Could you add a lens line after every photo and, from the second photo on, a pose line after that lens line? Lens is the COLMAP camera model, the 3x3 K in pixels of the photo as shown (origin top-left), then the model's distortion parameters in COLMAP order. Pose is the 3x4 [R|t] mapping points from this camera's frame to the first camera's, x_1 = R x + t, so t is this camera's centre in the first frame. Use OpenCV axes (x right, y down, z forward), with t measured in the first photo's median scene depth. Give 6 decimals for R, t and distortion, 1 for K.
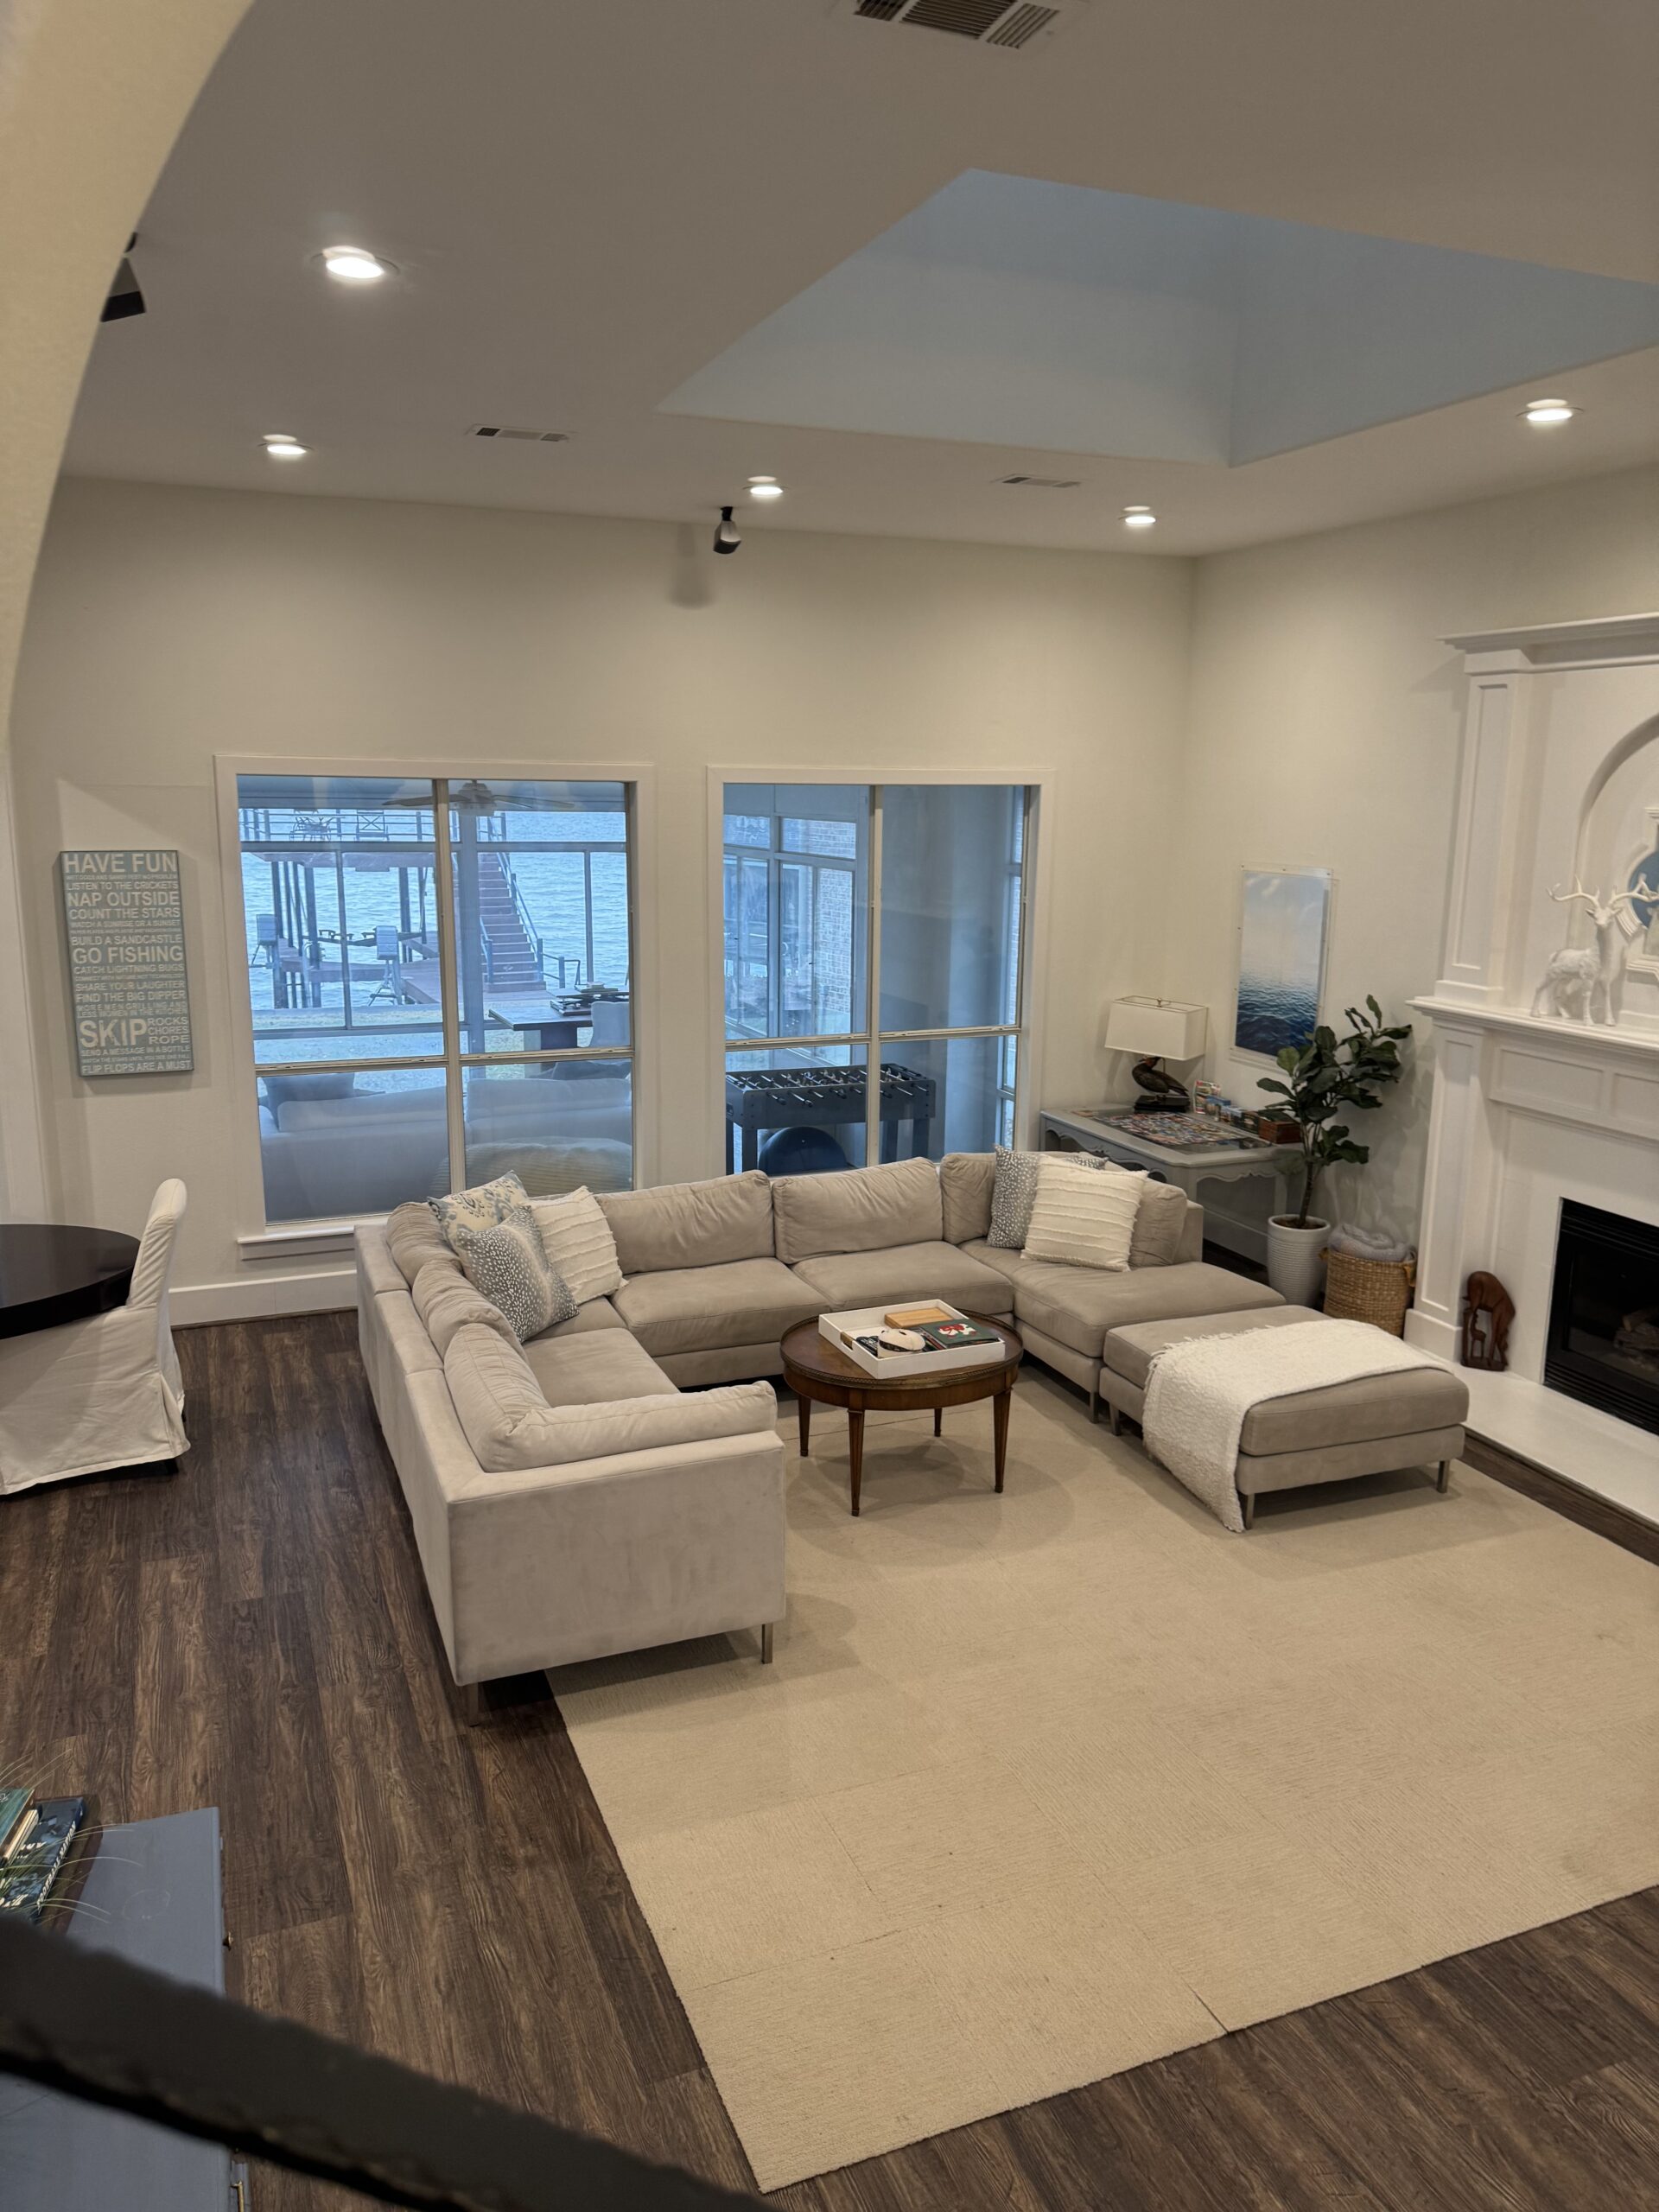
lens RADIAL K [[1570.7, 0, 824.0], [0, 1570.7, 1100.2], [0, 0, 1]] dist [0.057385, -0.021315]
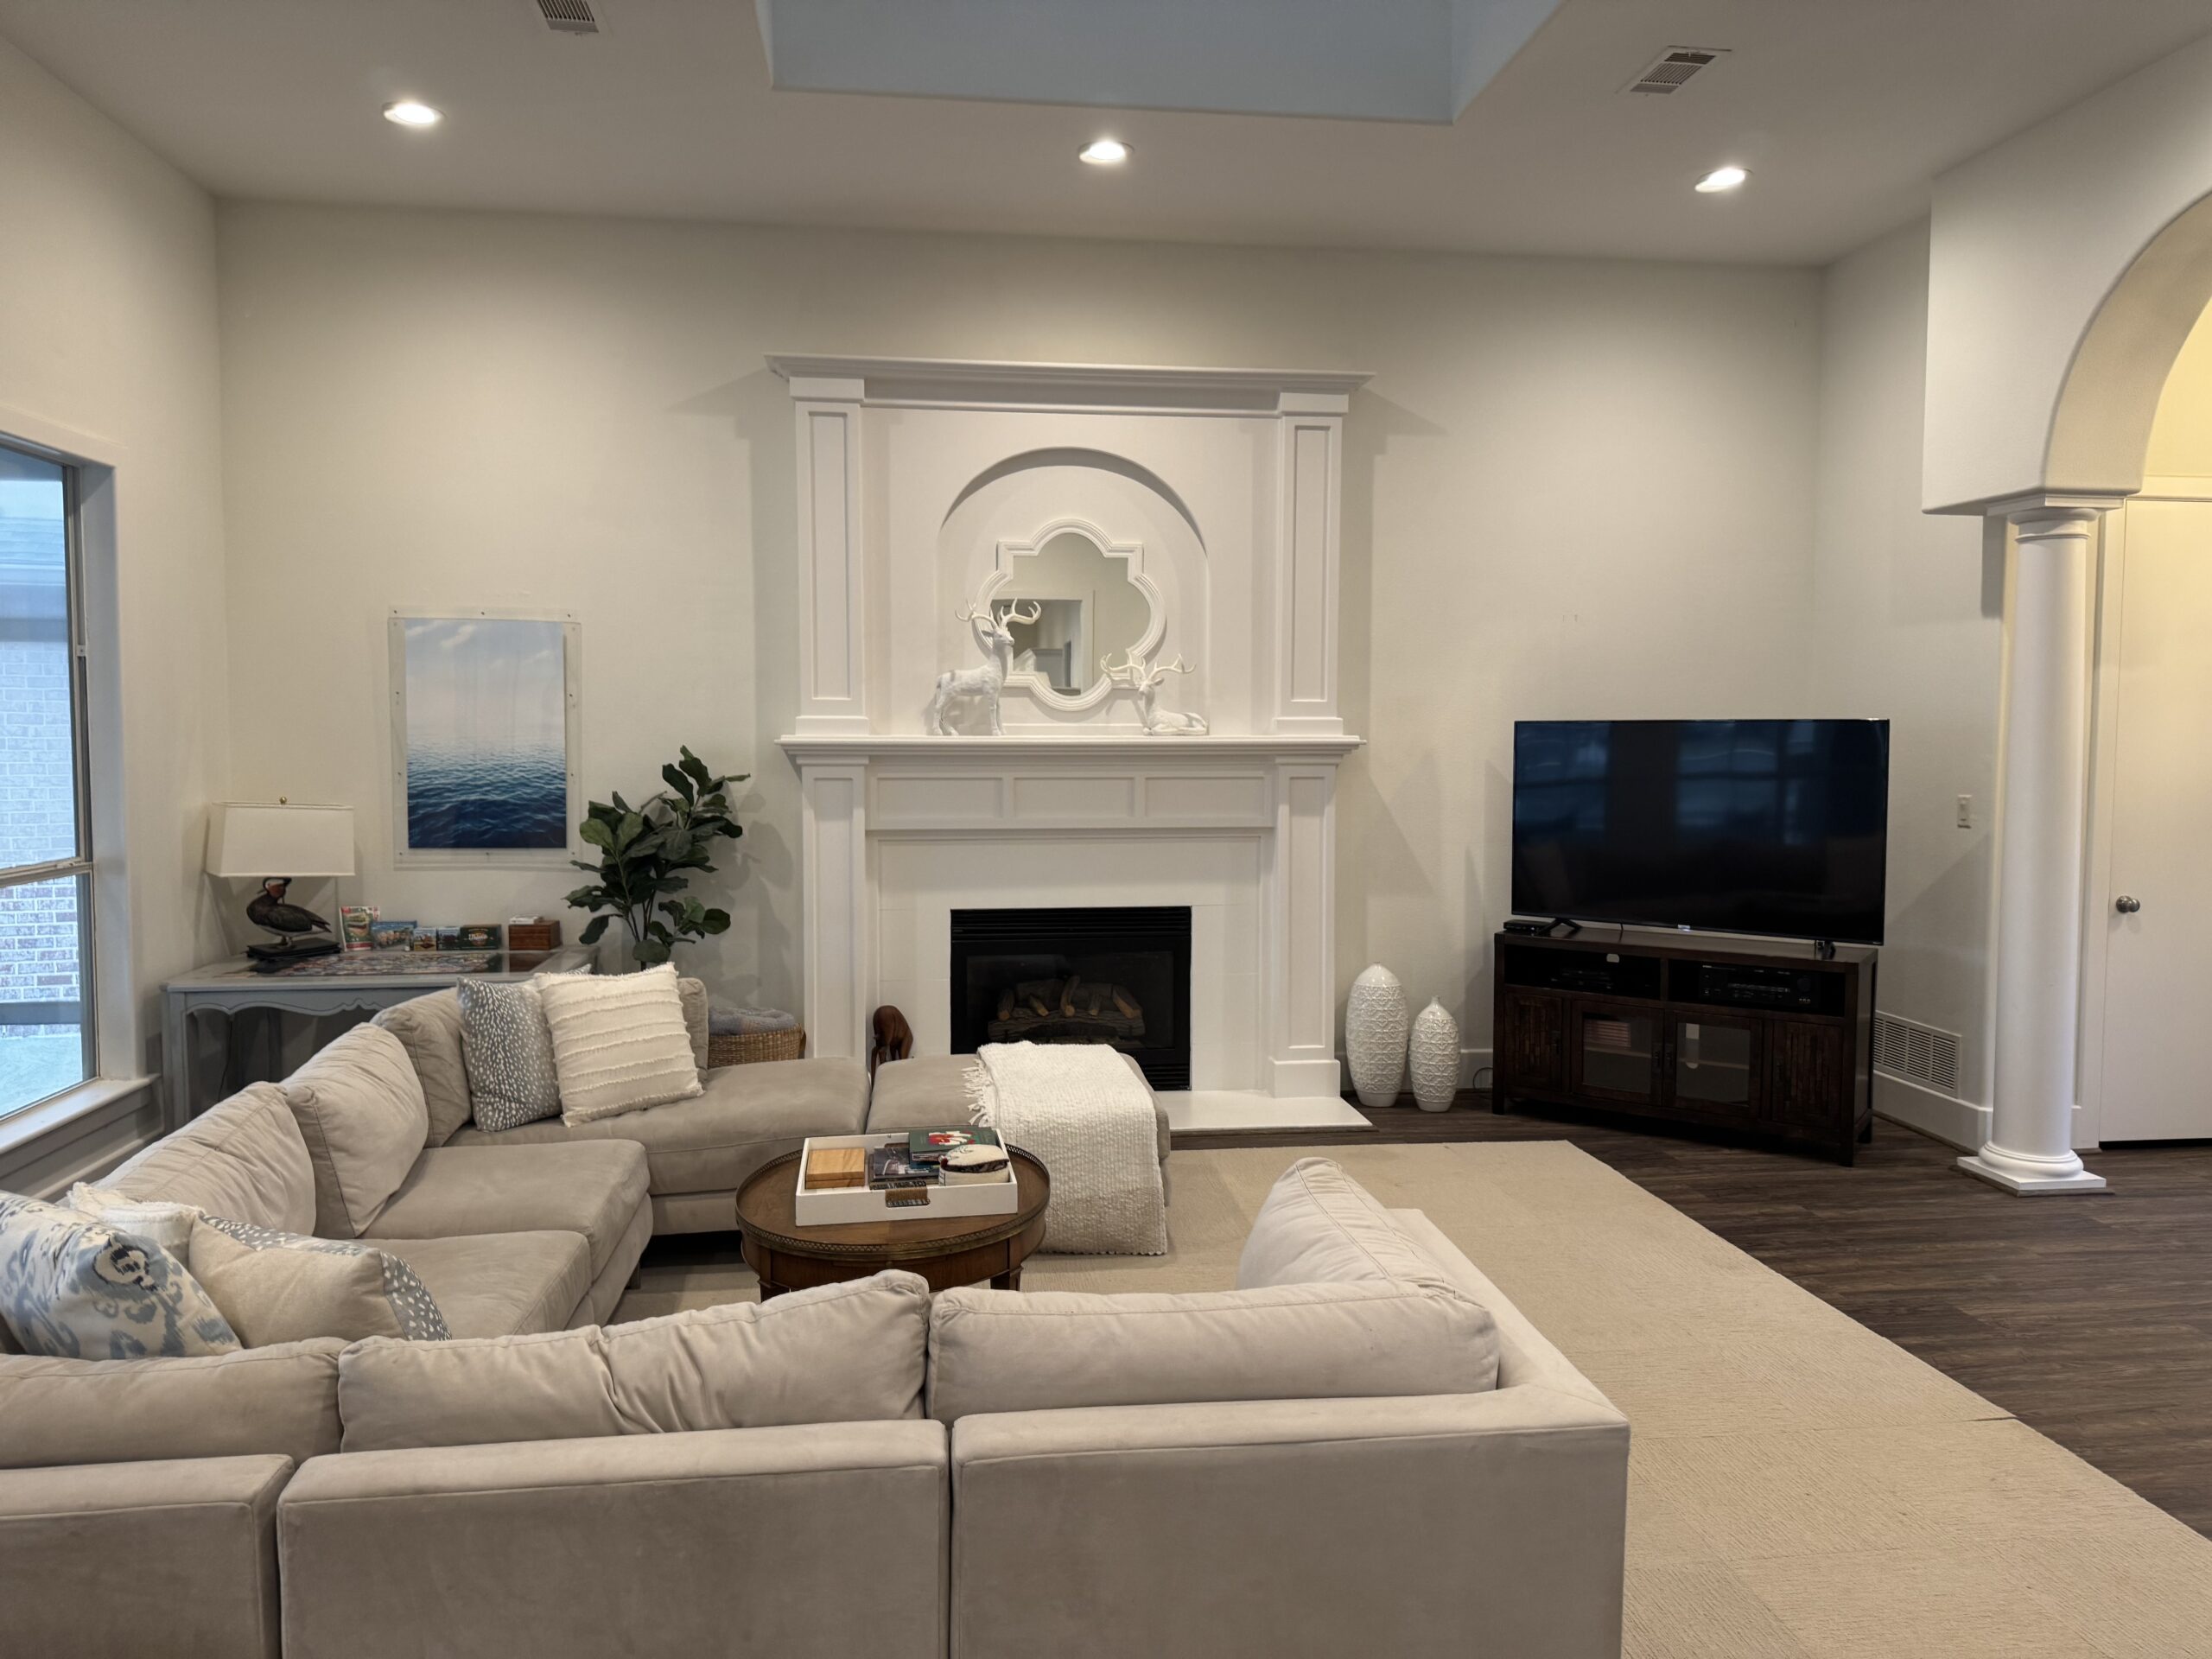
lens RADIAL K [[1570.7, 0, 1103.8], [0, 1570.7, 831.4], [0, 0, 1]] dist [0.057385, -0.021315]
pose [[0.250858, -0.075093, 0.965107, -0.455663], [0.193142, 0.980823, 0.026113, 0.002439], [-0.948560, 0.179852, 0.260552, 0.564731]]
